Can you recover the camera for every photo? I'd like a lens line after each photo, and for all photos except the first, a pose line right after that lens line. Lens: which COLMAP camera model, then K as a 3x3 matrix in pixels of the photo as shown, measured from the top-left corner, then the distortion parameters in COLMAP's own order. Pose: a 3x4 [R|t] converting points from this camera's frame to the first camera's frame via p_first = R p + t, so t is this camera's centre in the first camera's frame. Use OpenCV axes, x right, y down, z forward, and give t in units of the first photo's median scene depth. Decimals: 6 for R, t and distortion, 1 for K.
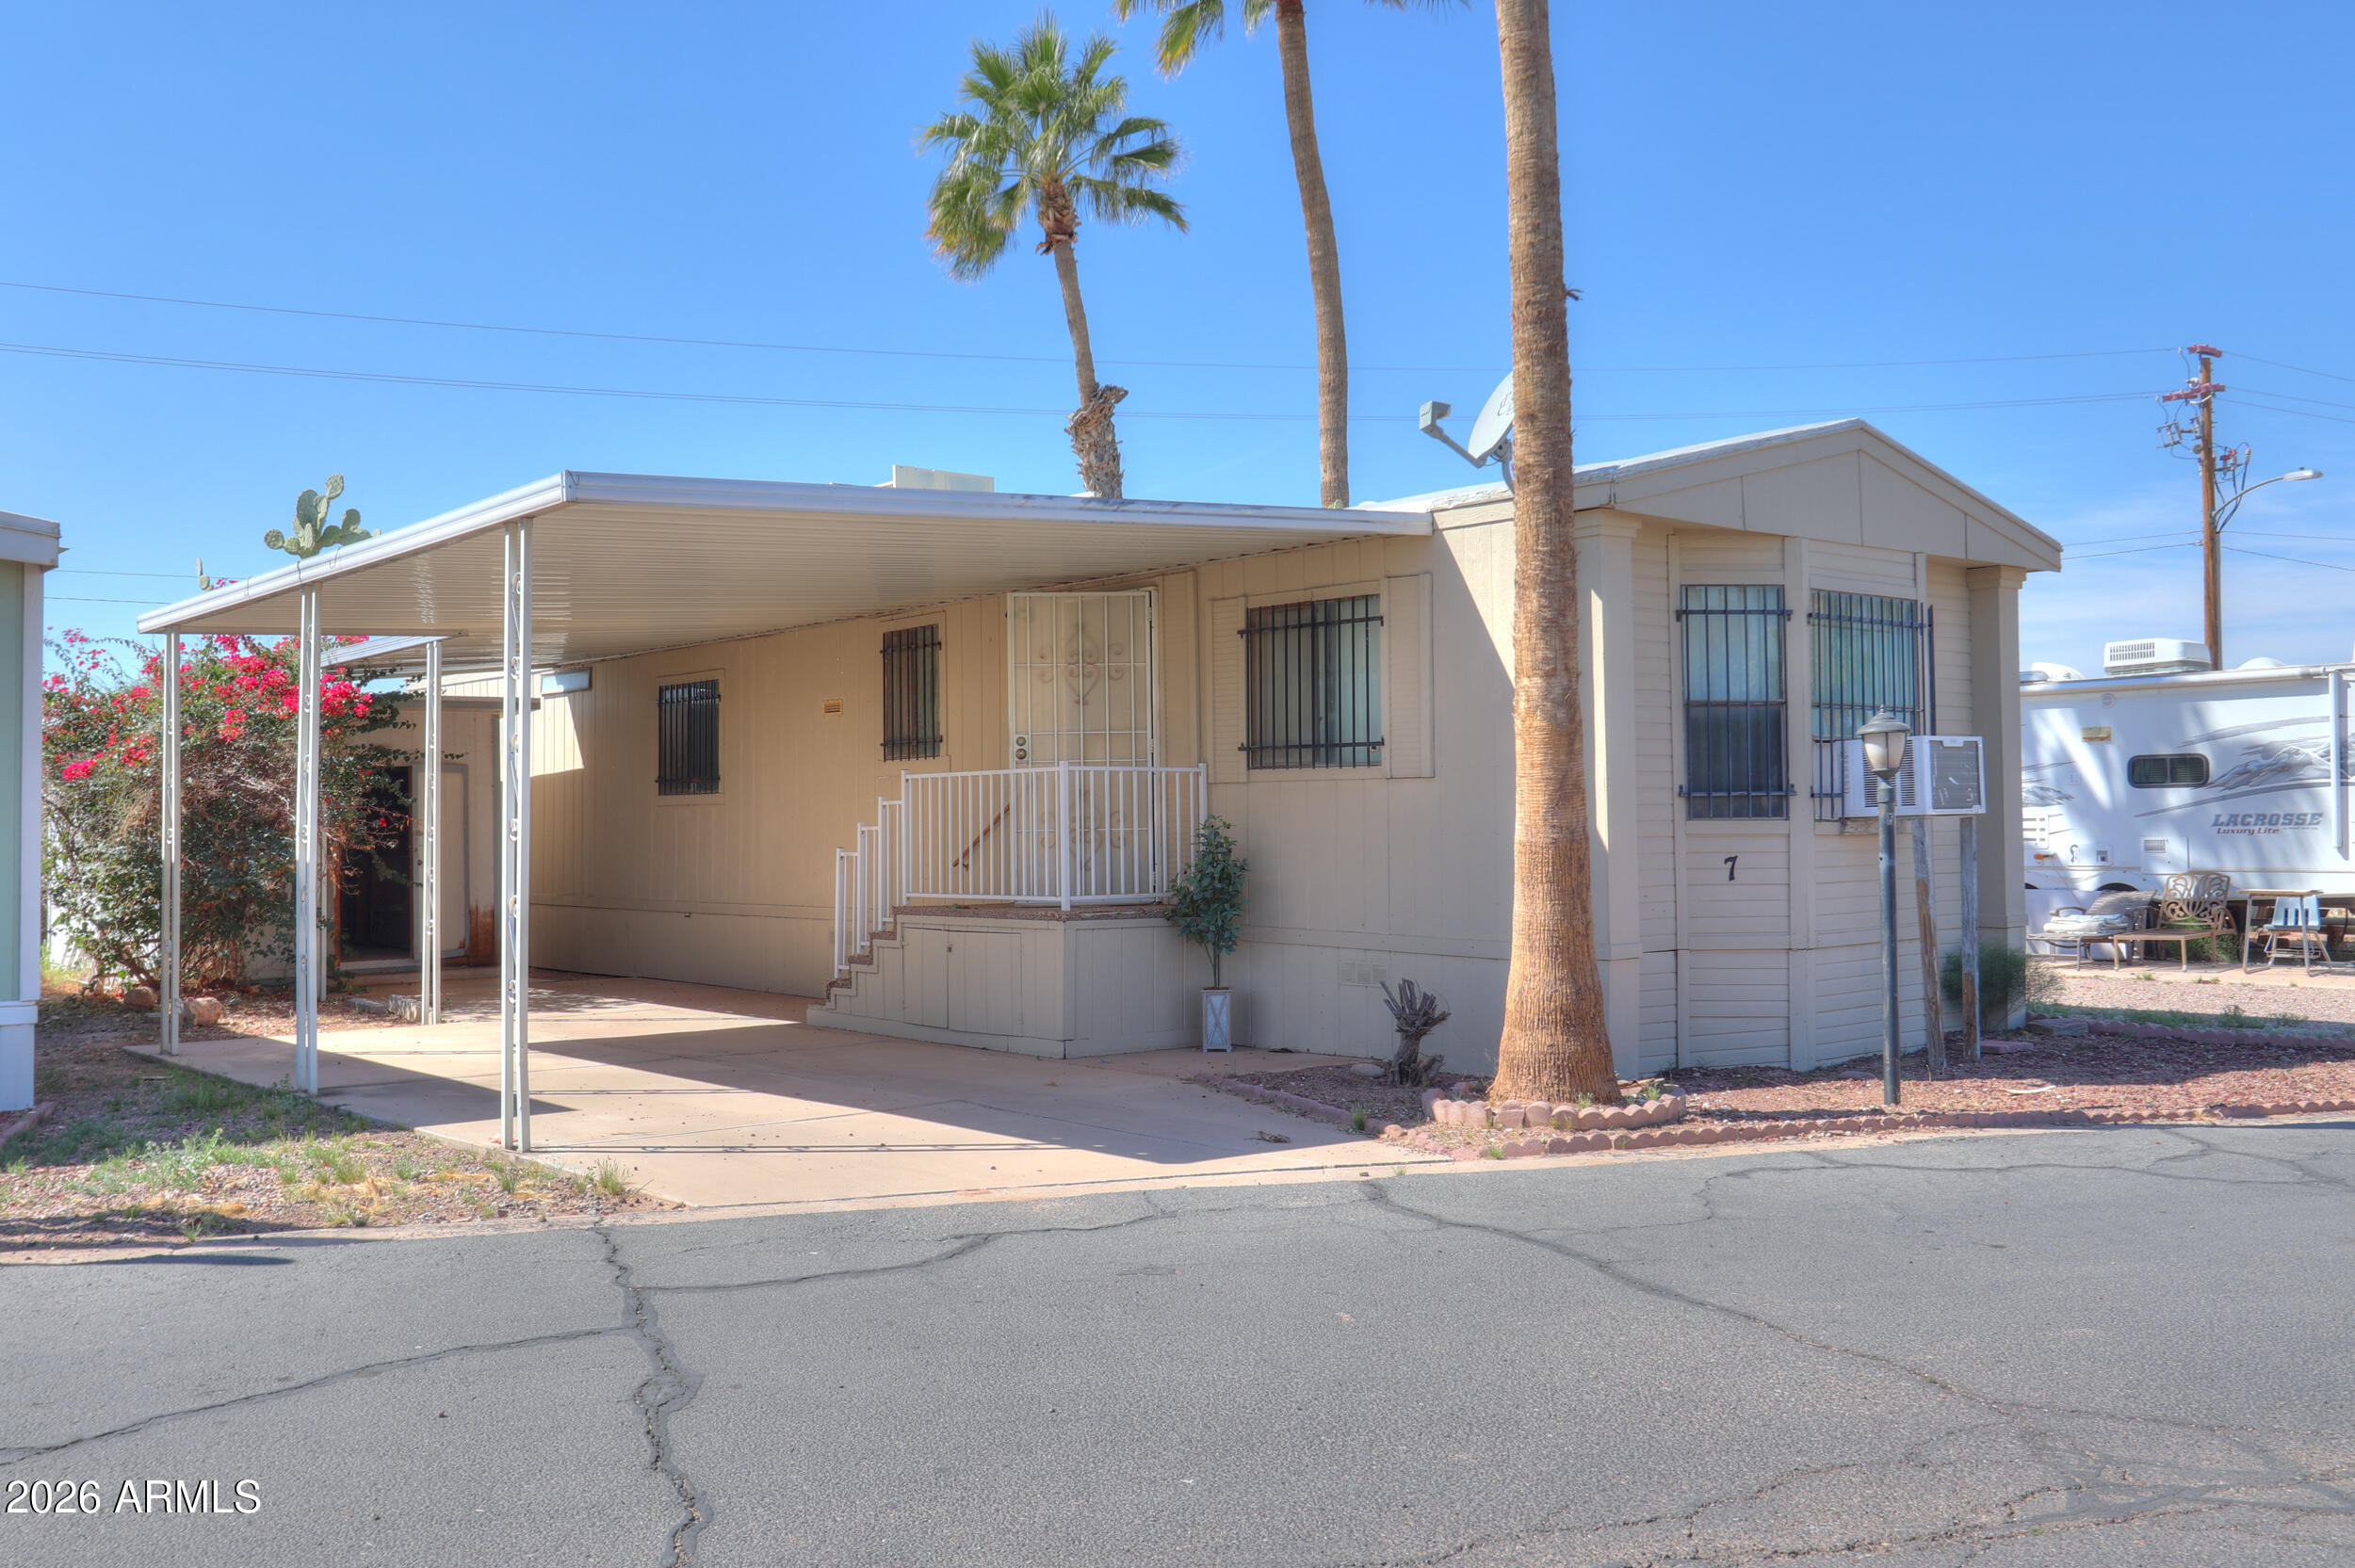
lens RADIAL K [[2199.0, 0, 1177.5], [0, 2199.0, 784.0], [0, 0, 1]] dist [-0.002108, 0.001176]
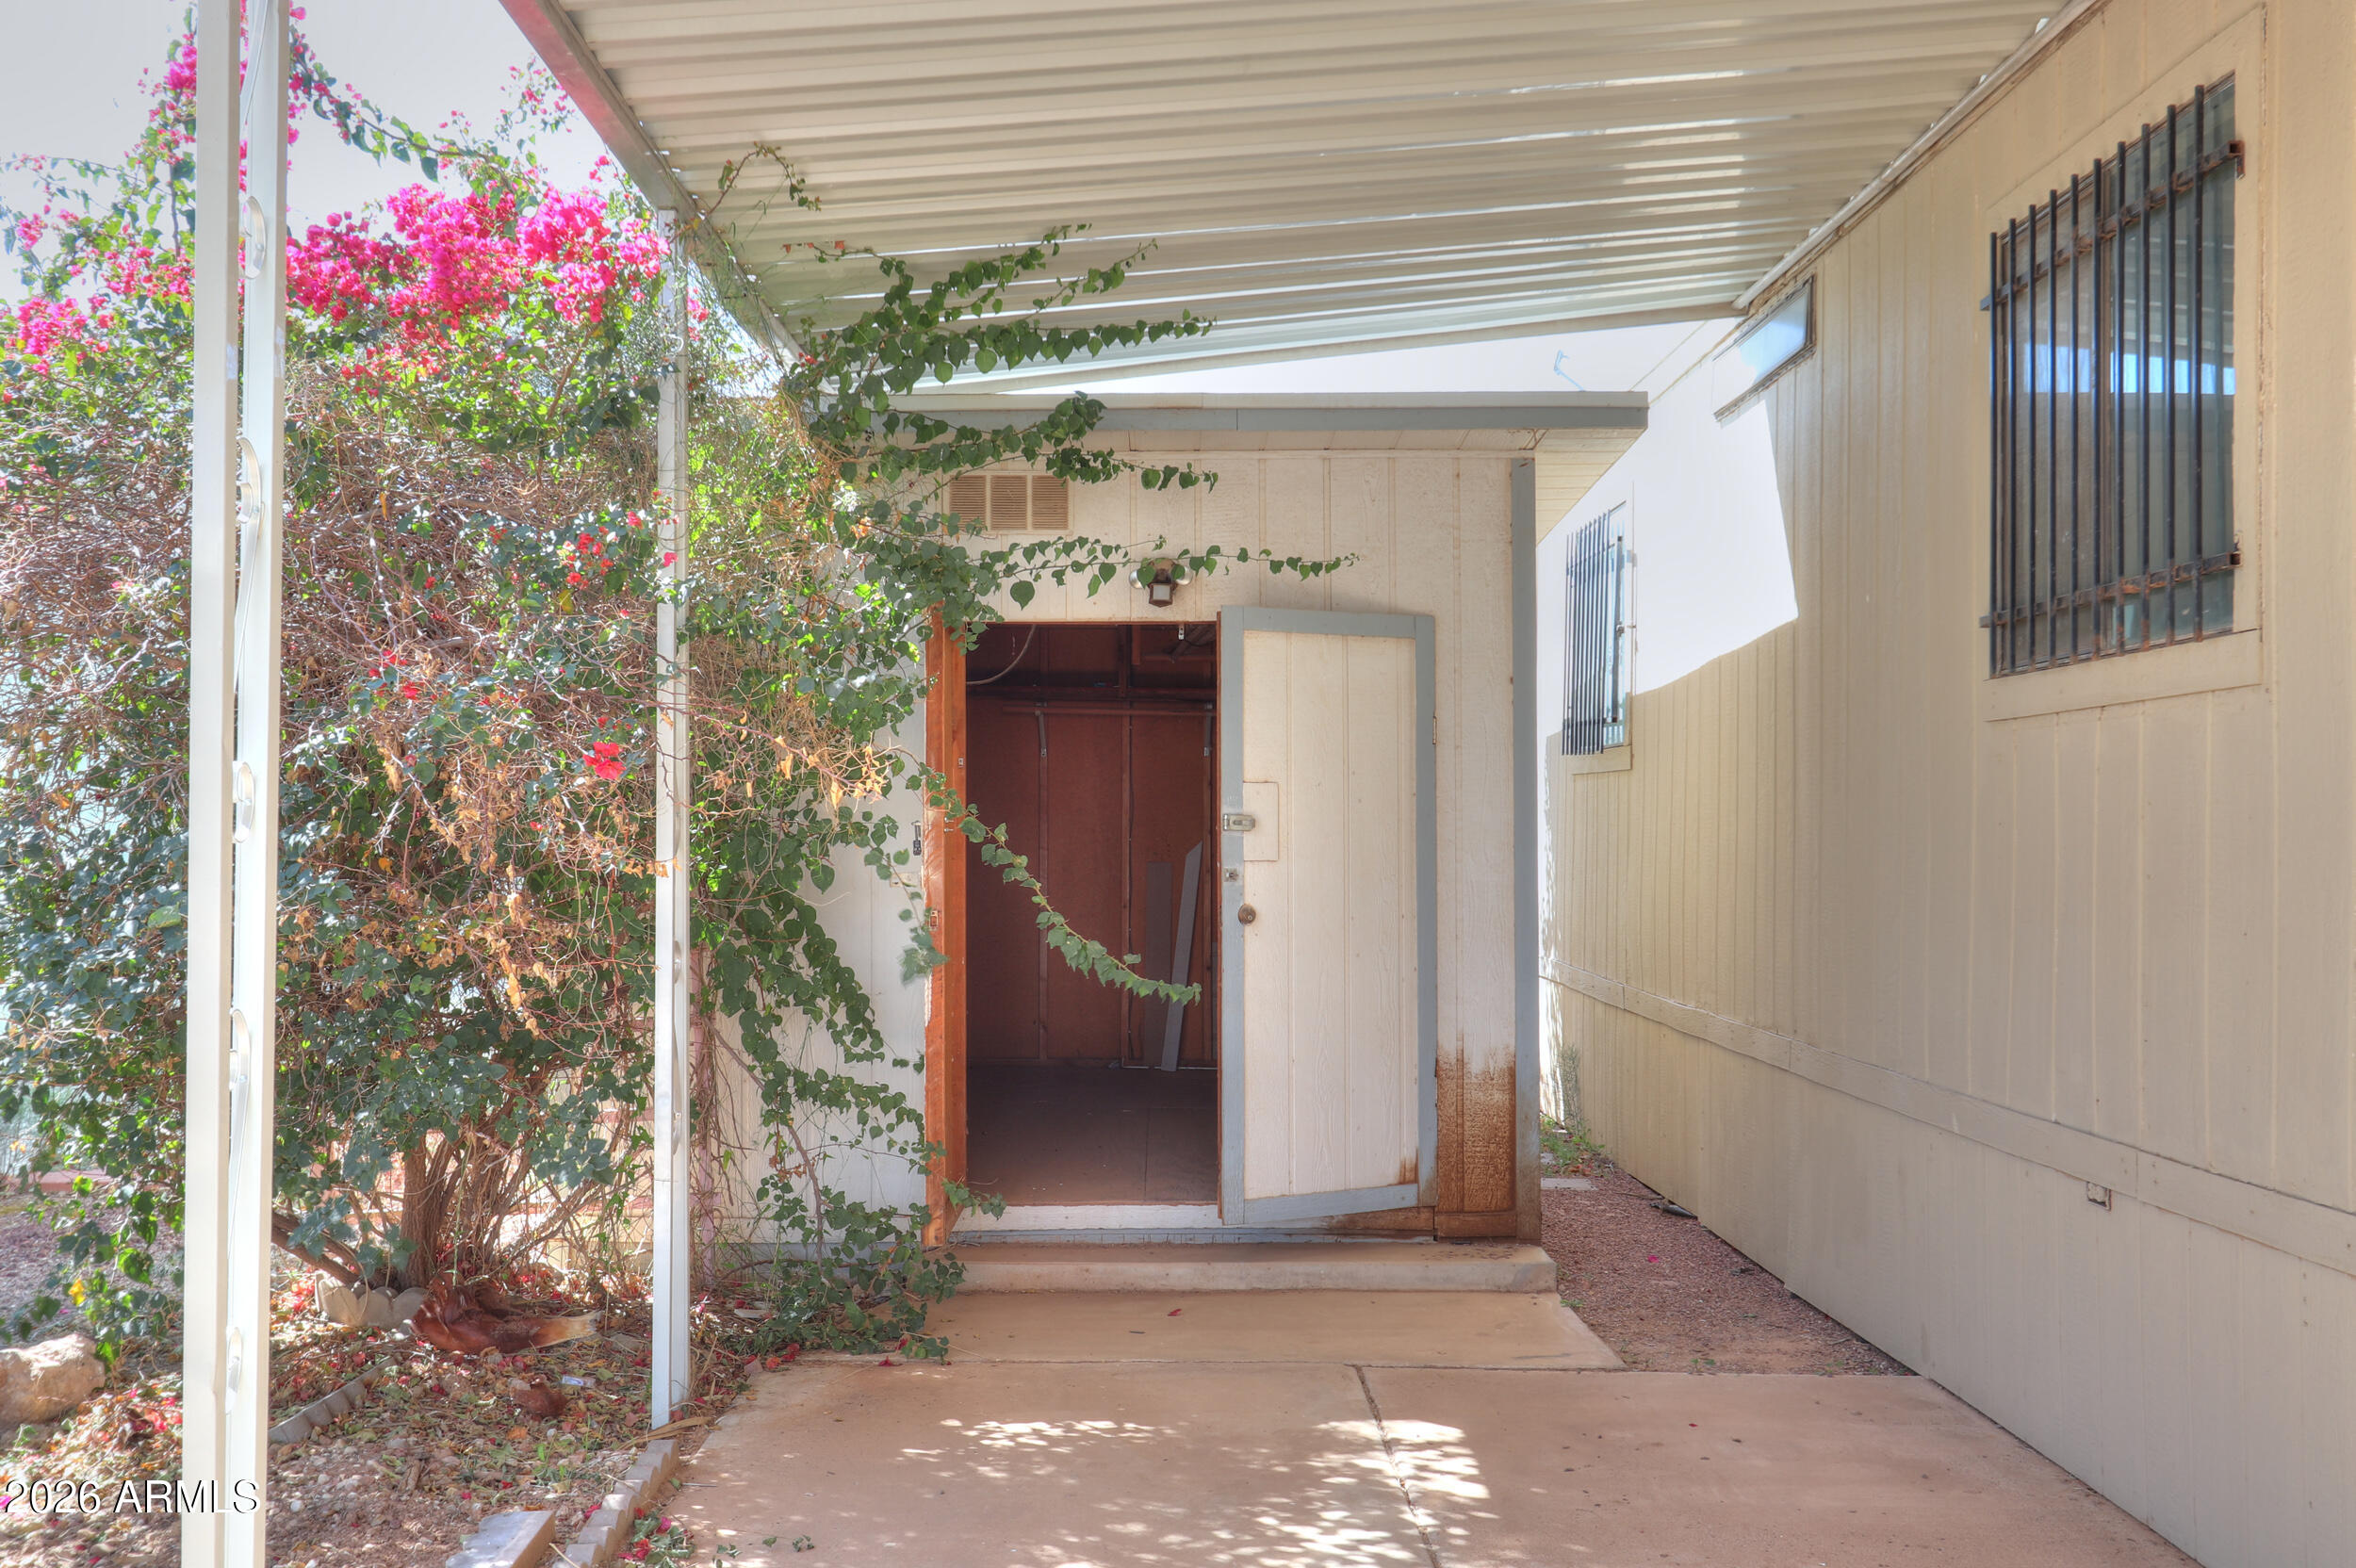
lens RADIAL K [[2371.6, 0, 1178.0], [0, 2371.6, 784.0], [0, 0, 1]] dist [-0.000014, 0.000009]
pose [[0.792701, 0.002723, -0.609605, -0.187710], [-0.004660, 0.999988, -0.001593, 0.022450], [0.609593, 0.004103, 0.792704, 0.940045]]
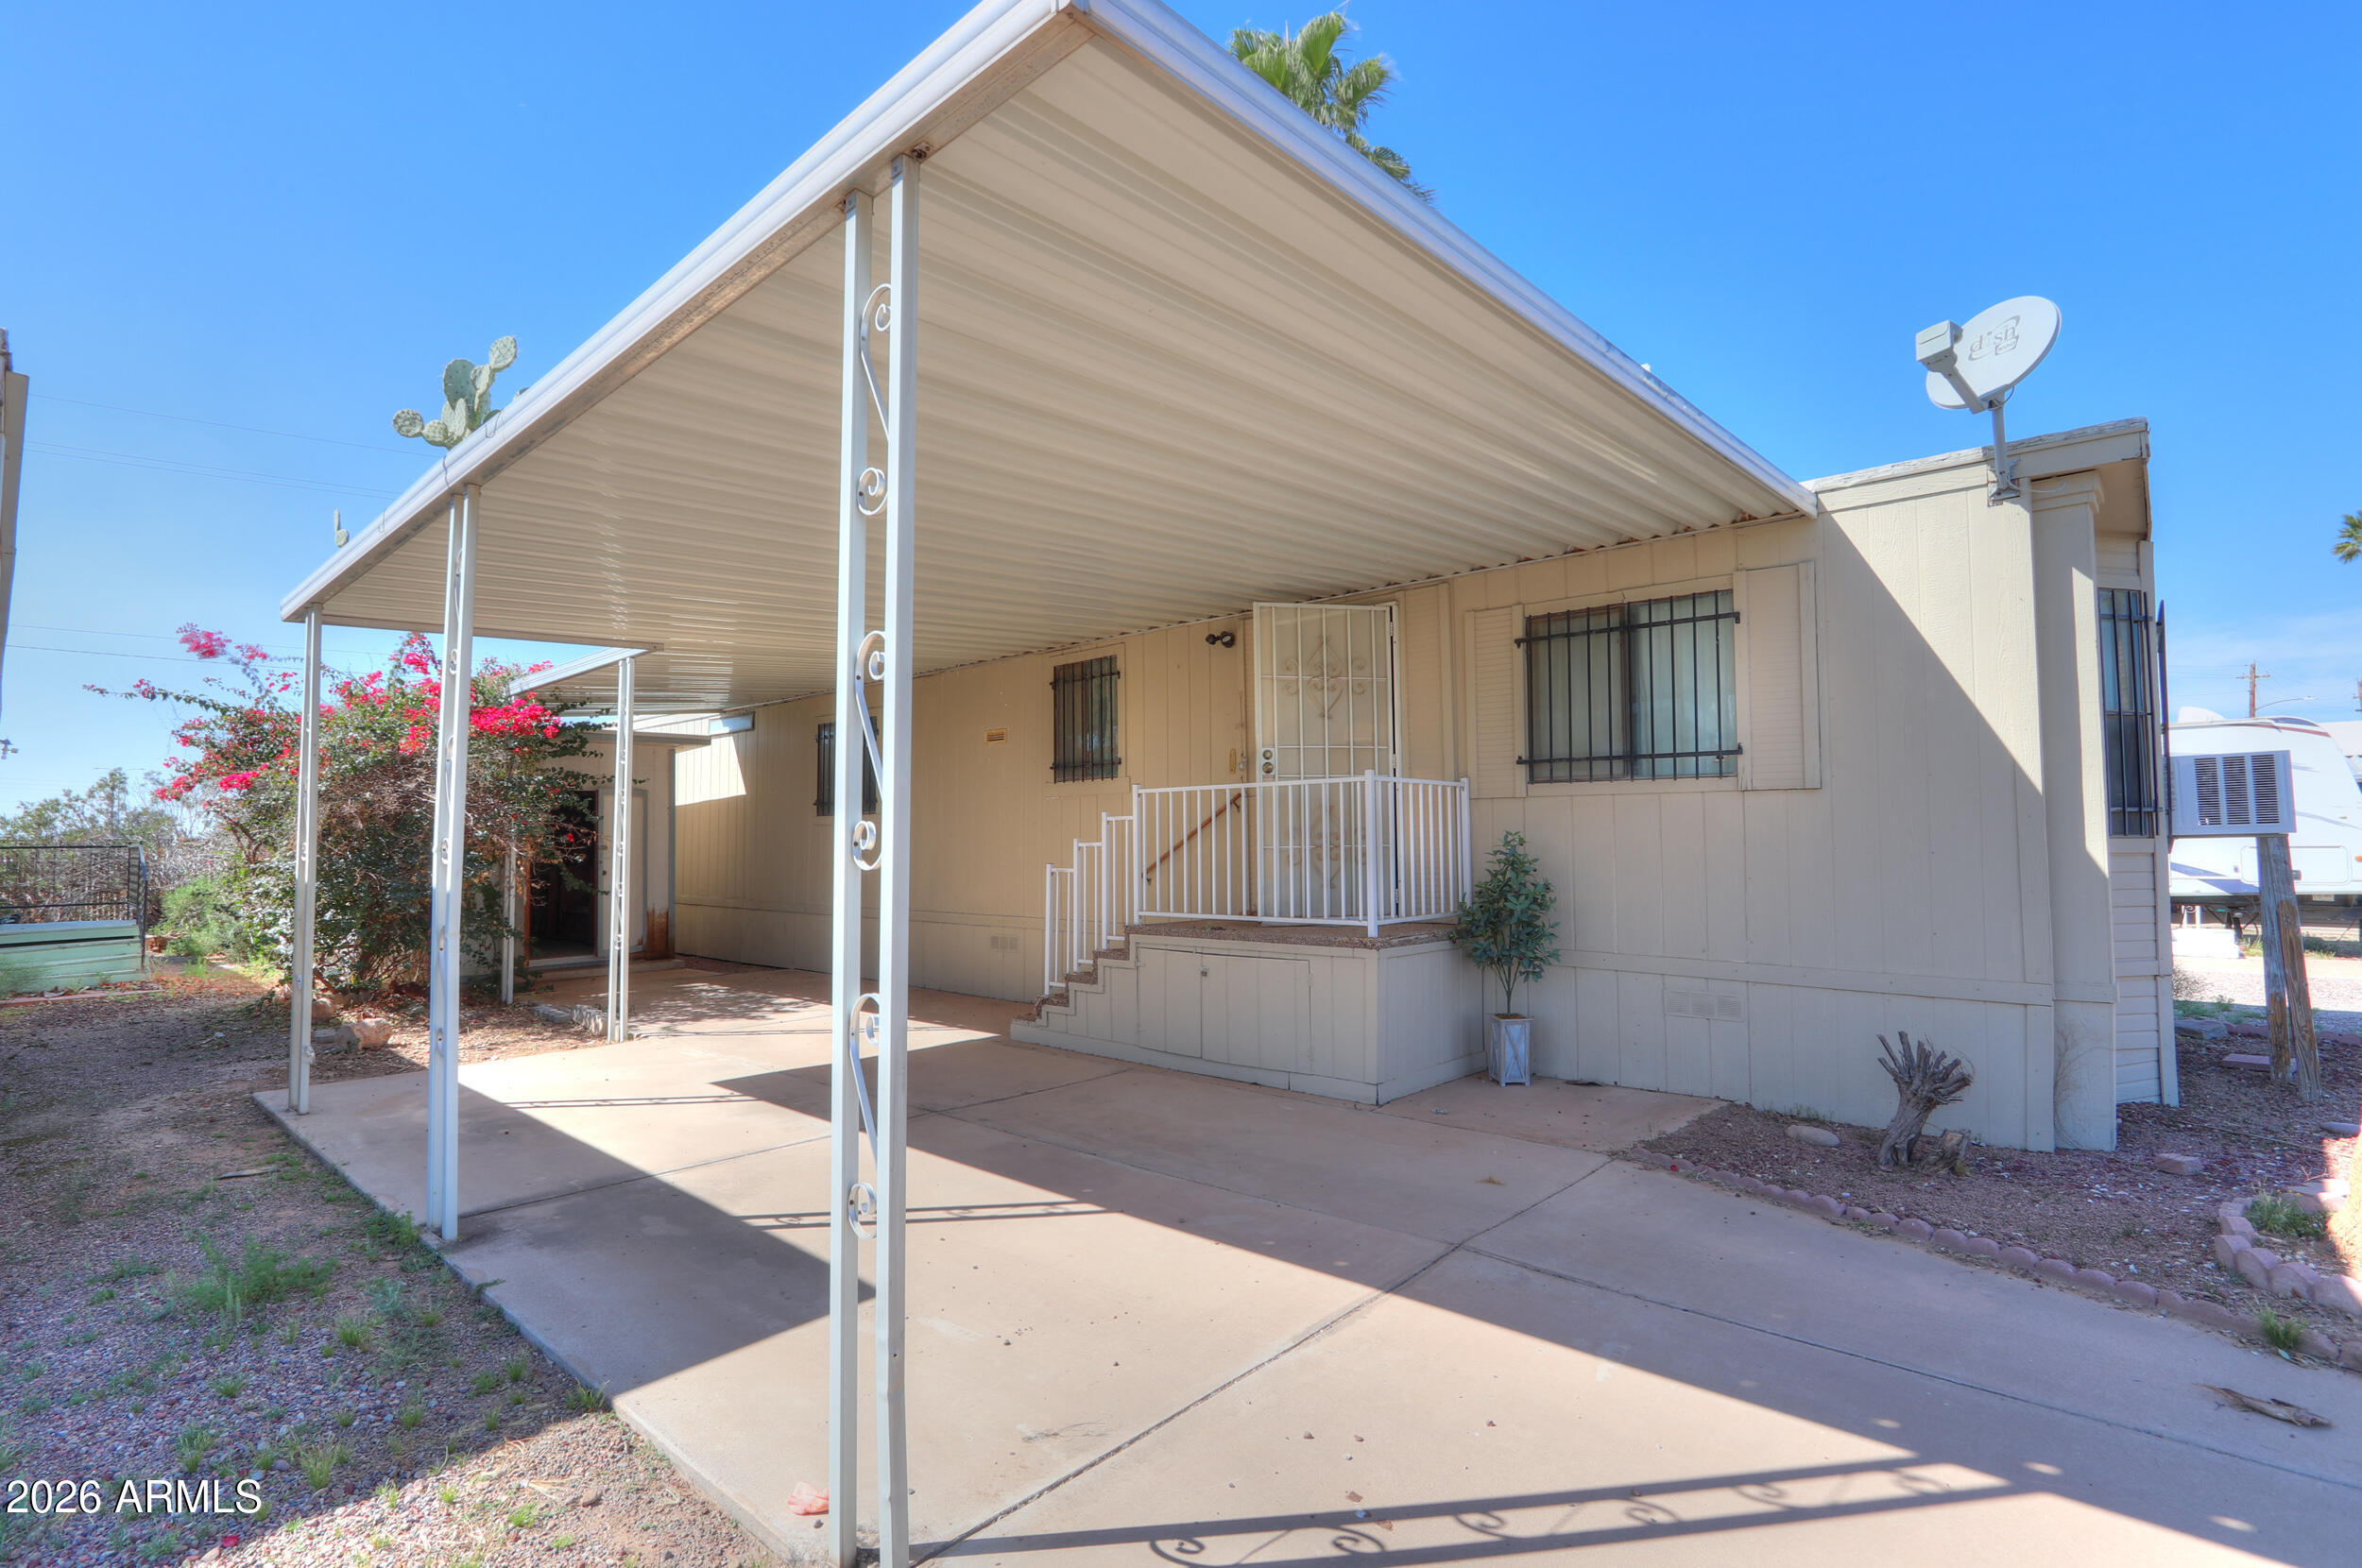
lens RADIAL K [[1115.2, 0, 1153.5], [0, 1115.2, 790.5], [0, 0, 1]] dist [-0.012505, 0.000204]
pose [[0.991142, 0.008076, 0.132563, -0.176044], [-0.004418, 0.999602, -0.027869, 0.009598], [-0.132736, 0.027036, 0.990783, 0.492673]]
